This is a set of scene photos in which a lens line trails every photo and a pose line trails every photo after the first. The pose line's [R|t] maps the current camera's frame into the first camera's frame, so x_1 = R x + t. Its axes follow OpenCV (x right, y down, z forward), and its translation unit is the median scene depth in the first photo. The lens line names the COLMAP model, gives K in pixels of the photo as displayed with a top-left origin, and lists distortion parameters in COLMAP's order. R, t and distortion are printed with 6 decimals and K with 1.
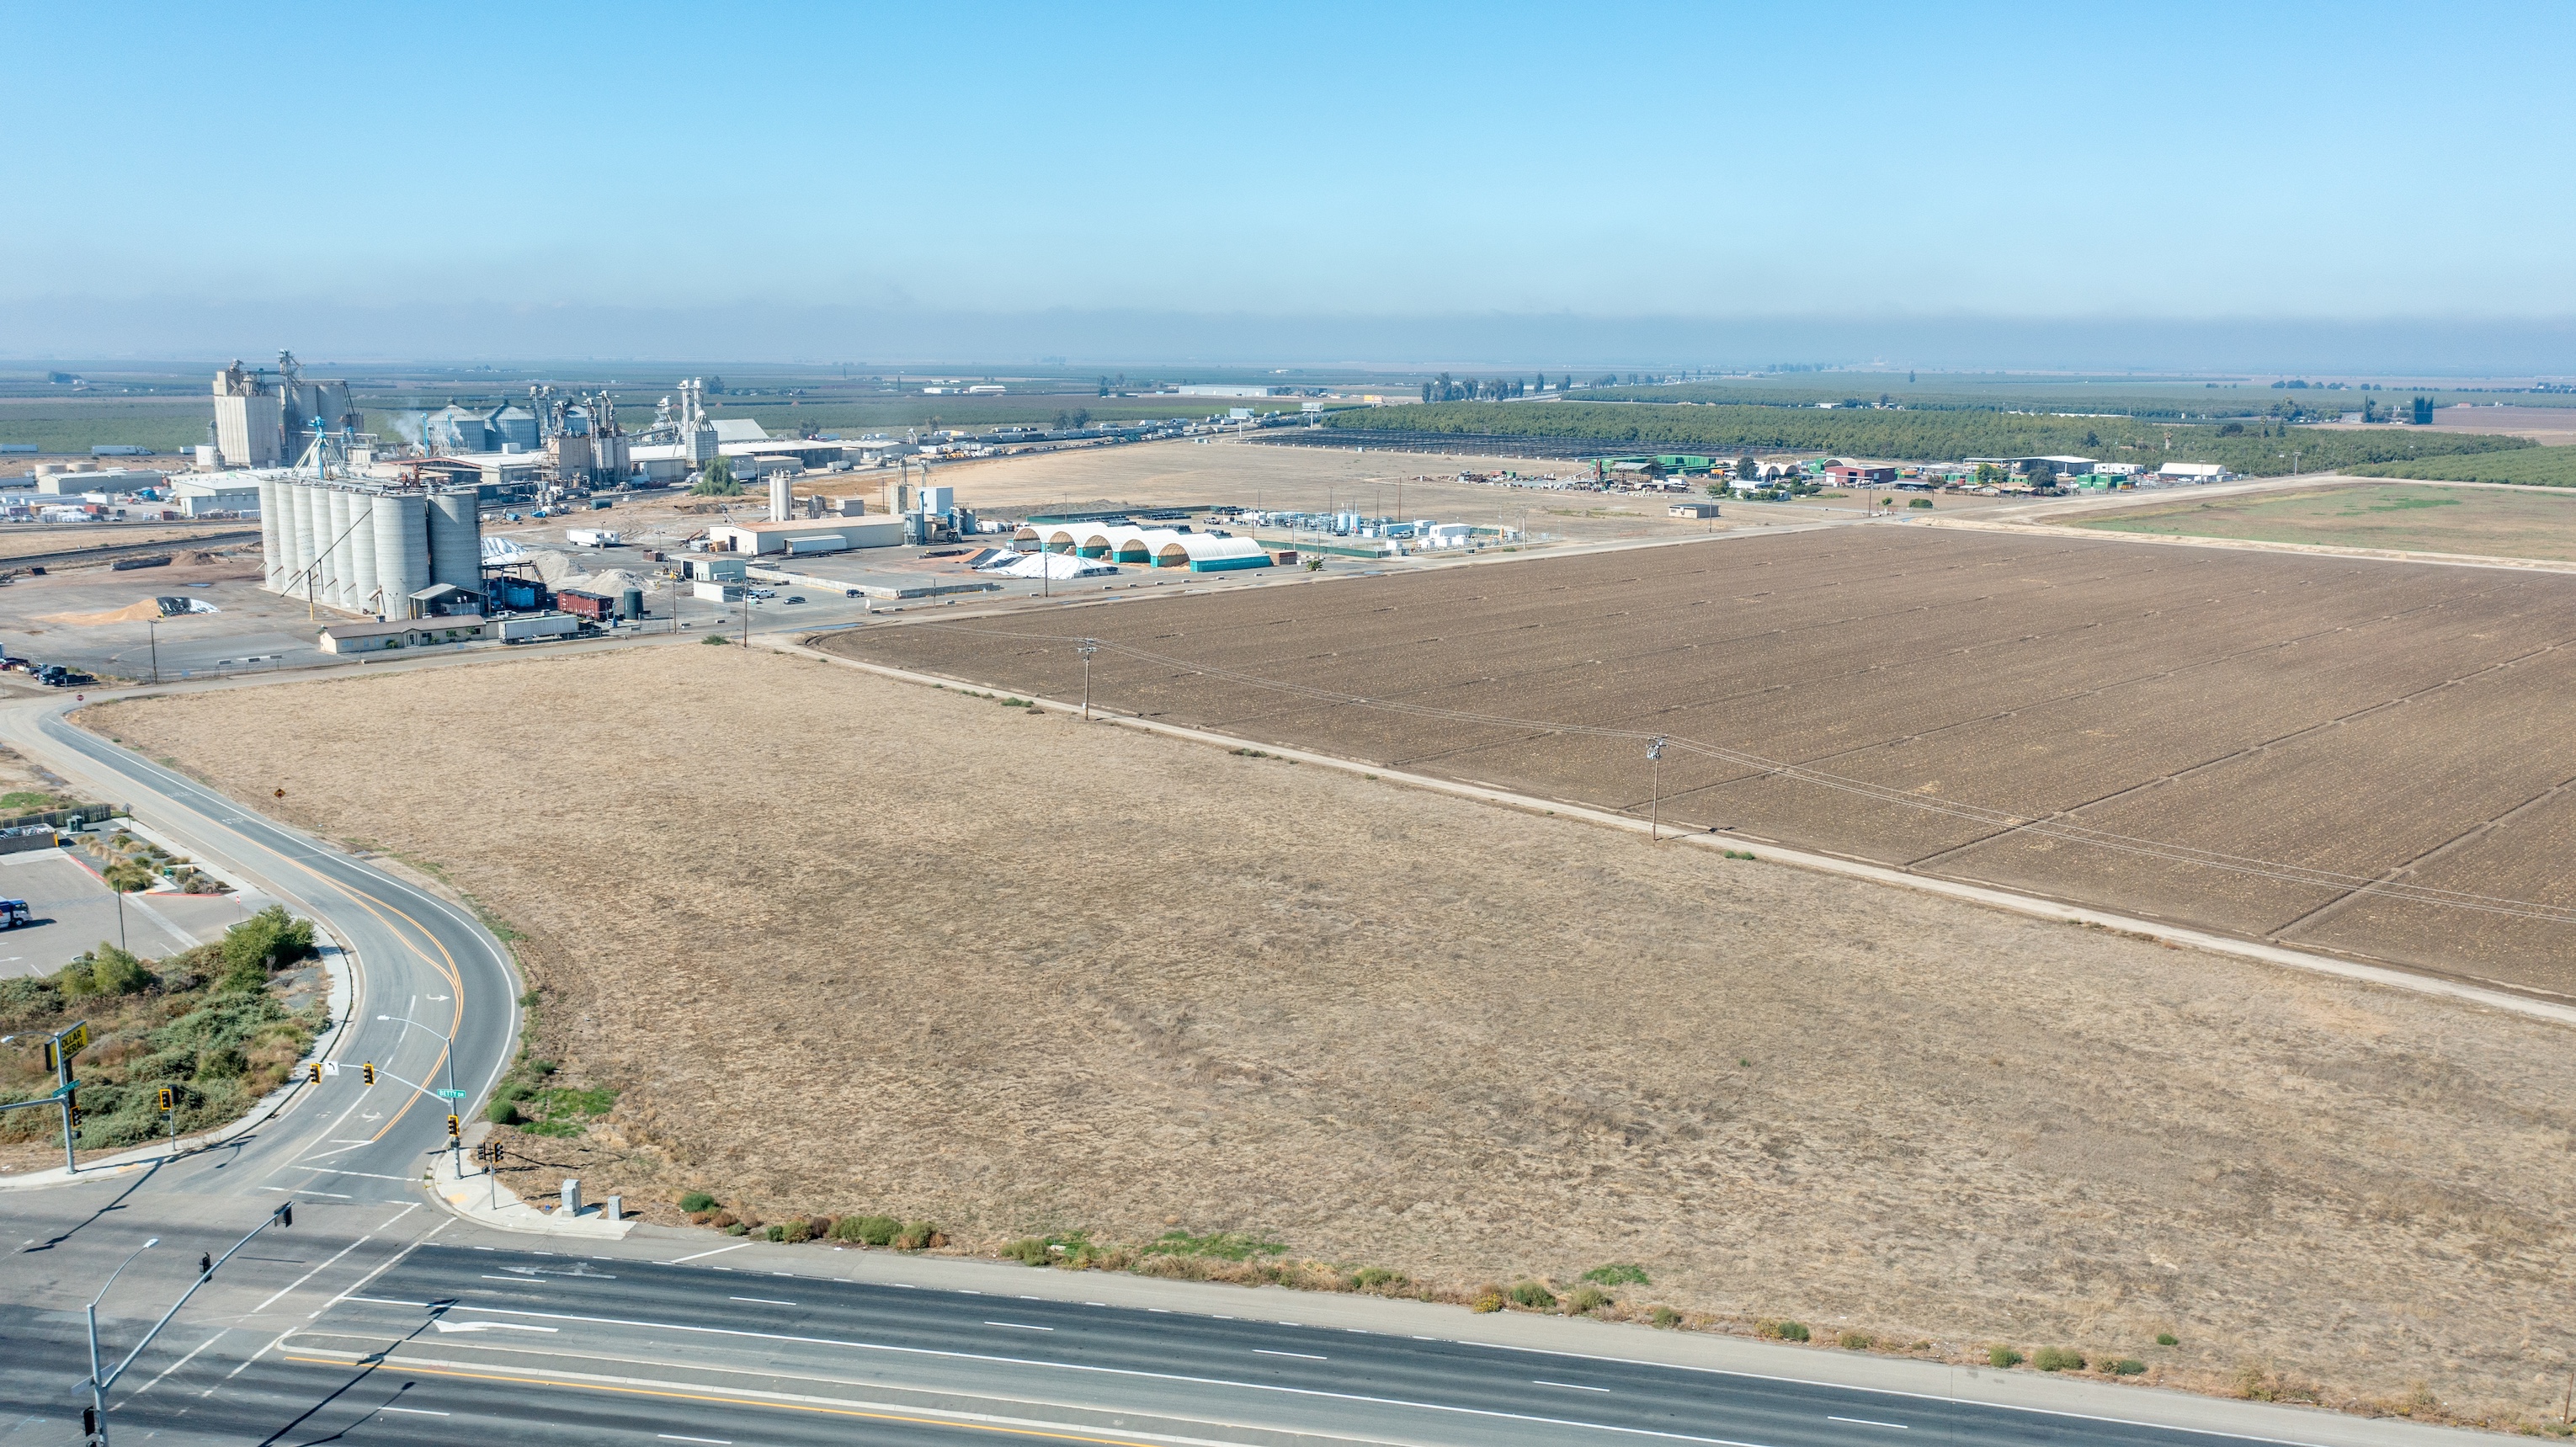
lens RADIAL K [[2012.8, 0, 1278.6], [0, 2012.8, 720.2], [0, 0, 1]] dist [-0.018736, 0.003137]
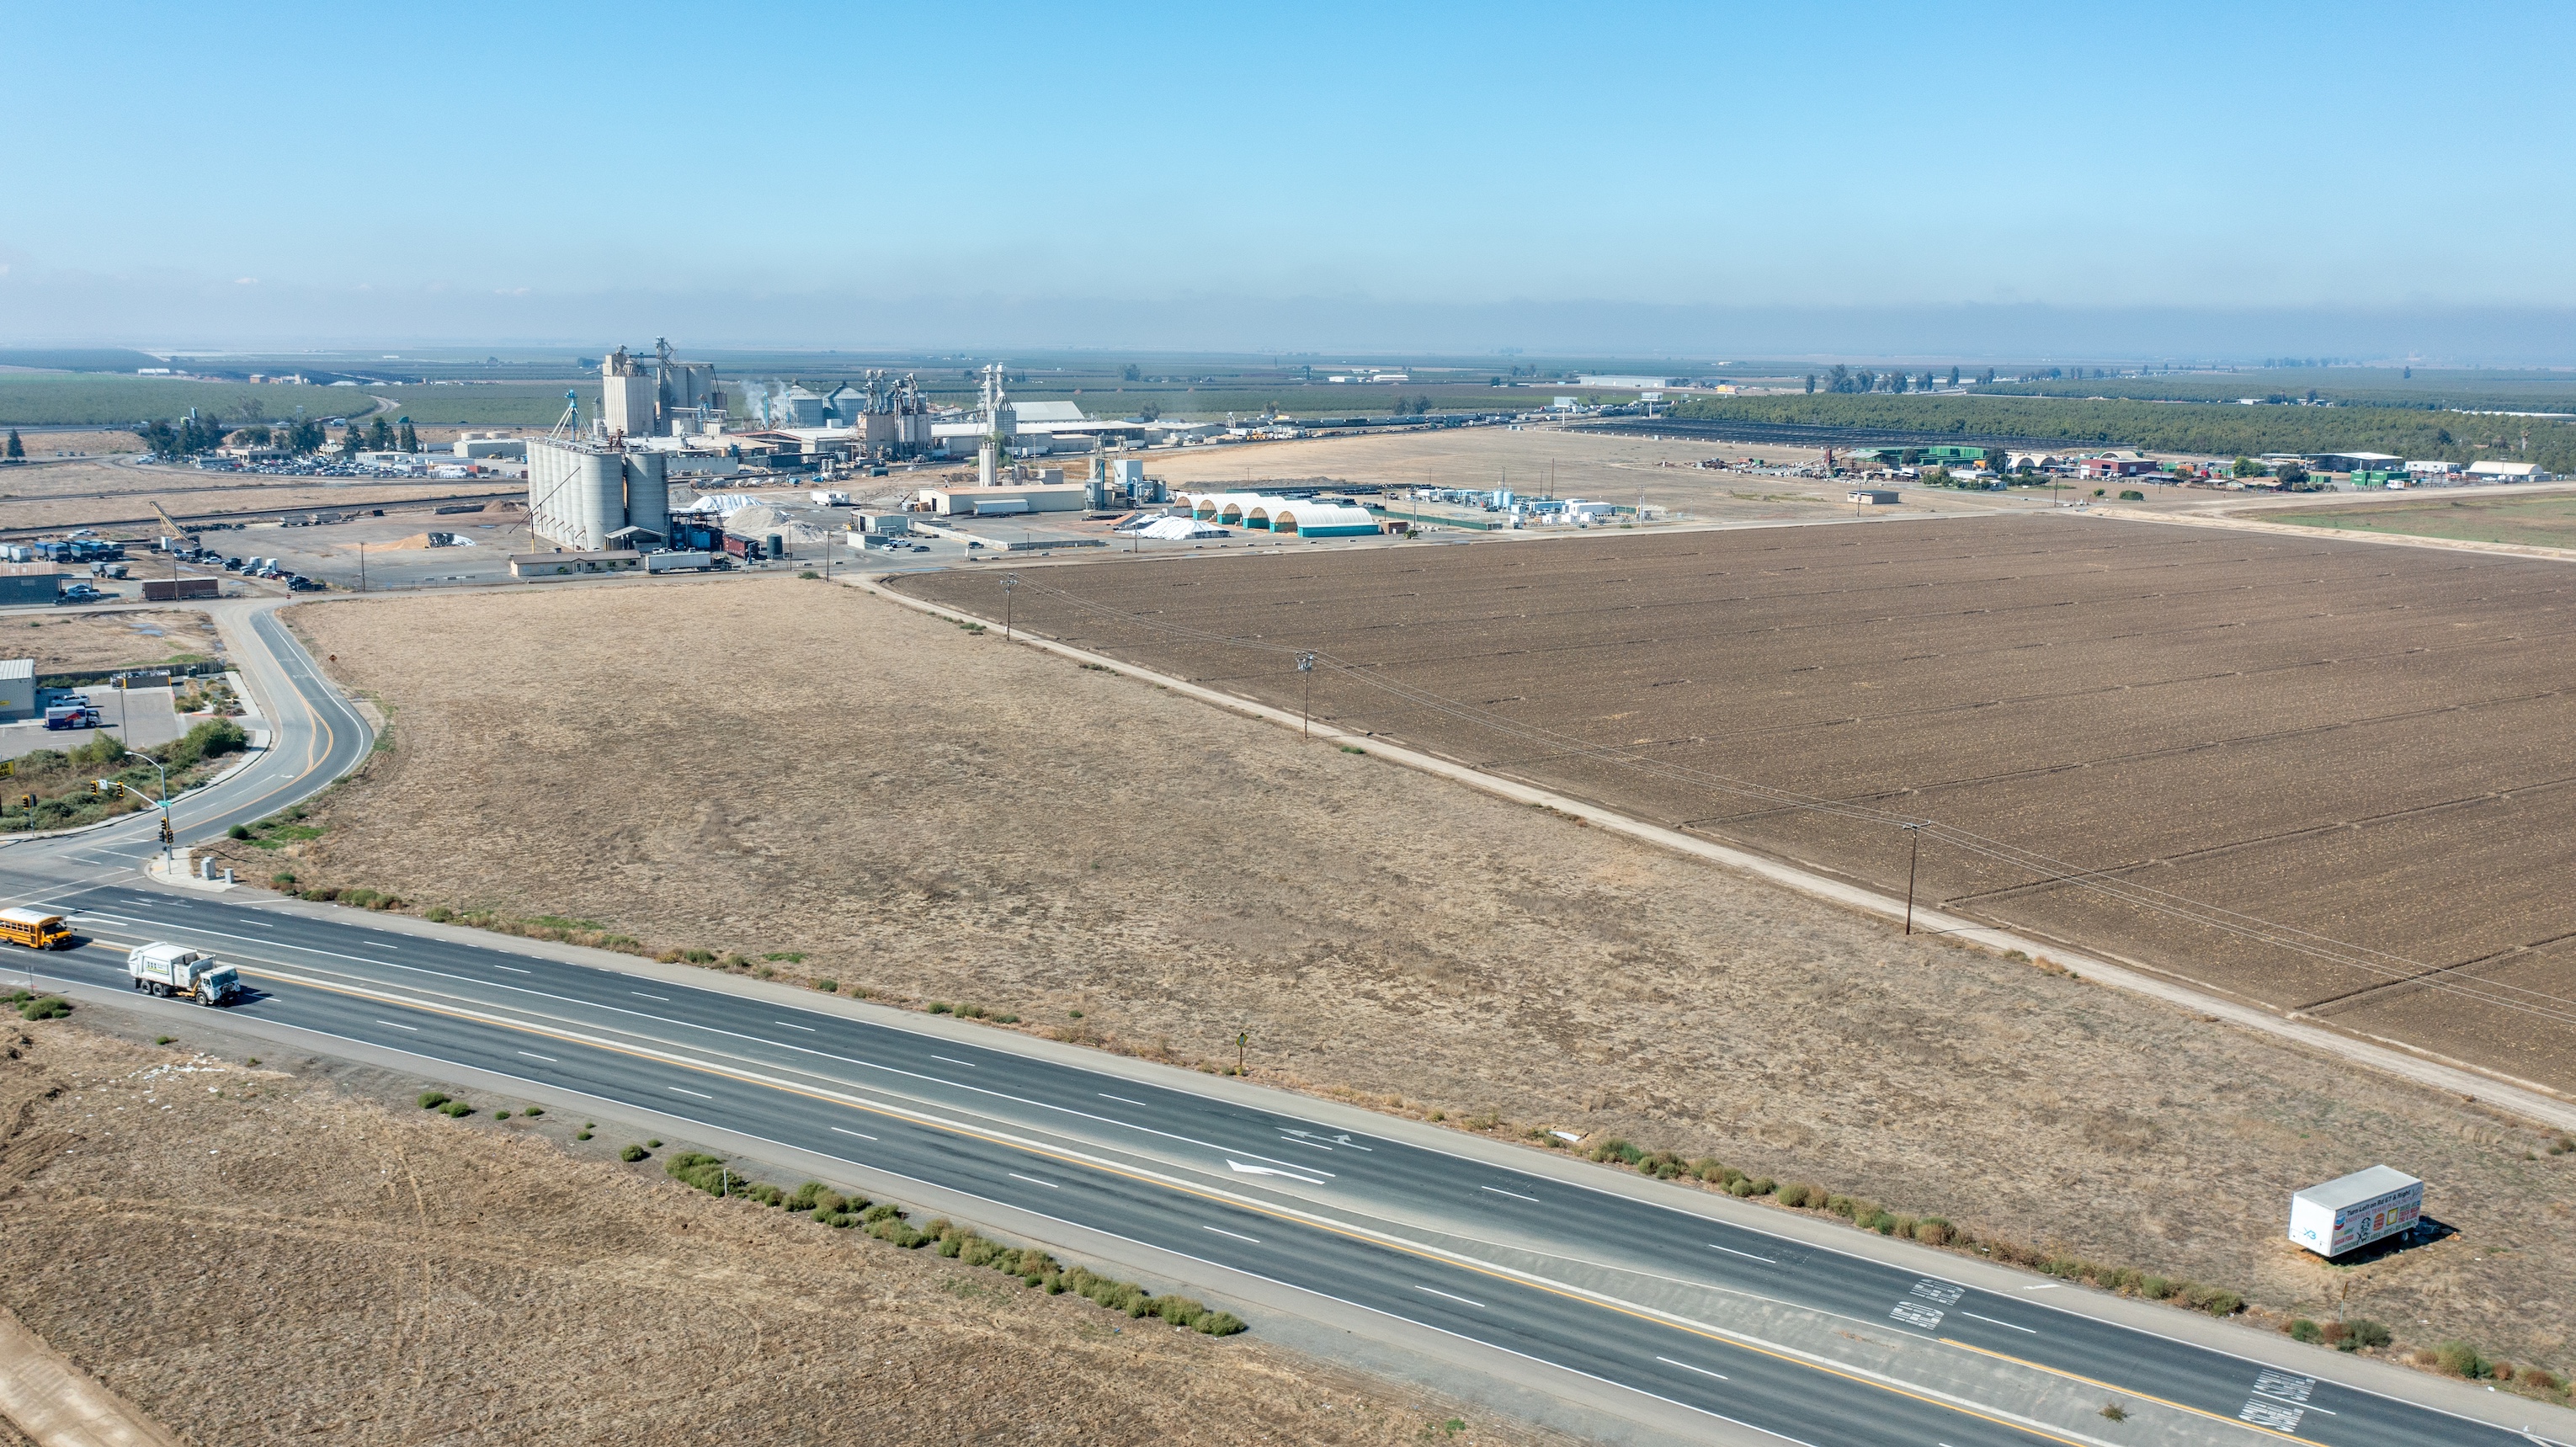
lens RADIAL K [[2012.8, 0, 1300.4], [0, 2012.8, 724.3], [0, 0, 1]] dist [-0.018736, 0.003137]
pose [[0.973947, 0.044174, -0.222430, 0.140833], [-0.042846, 0.999023, 0.010794, 0.012015], [0.222690, -0.000983, 0.974889, -0.058320]]
